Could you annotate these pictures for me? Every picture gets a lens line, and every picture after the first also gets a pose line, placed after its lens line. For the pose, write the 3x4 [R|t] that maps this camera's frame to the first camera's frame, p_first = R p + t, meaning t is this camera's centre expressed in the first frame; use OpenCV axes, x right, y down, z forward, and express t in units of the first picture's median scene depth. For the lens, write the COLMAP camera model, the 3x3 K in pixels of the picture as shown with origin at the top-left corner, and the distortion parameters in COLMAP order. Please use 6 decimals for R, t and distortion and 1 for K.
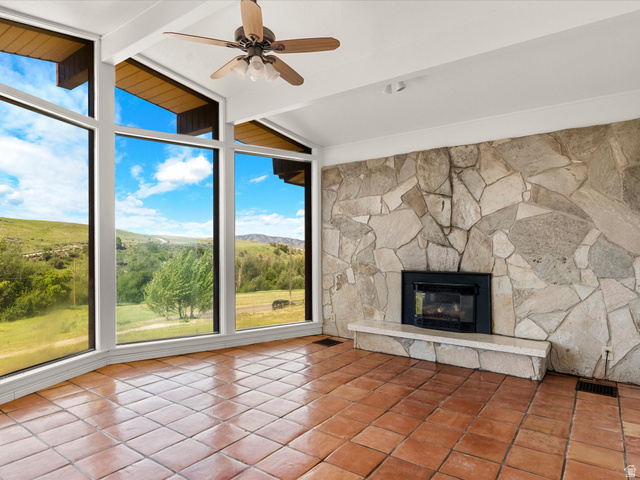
lens RADIAL K [[388.0, 0, 324.1], [0, 388.0, 250.9], [0, 0, 1]] dist [-0.000444, 0.000251]
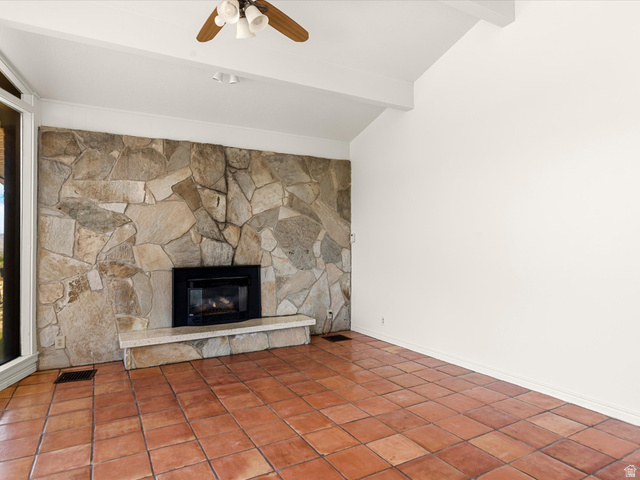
lens RADIAL K [[385.1, 0, 320.0], [0, 385.1, 240.0], [0, 0, 1]] dist [0.004858, 0.001189]
pose [[0.433338, 0.006202, 0.901210, -0.503353], [0.013883, 0.999812, -0.013556, 0.002047], [-0.901124, 0.018386, 0.433170, 0.328831]]
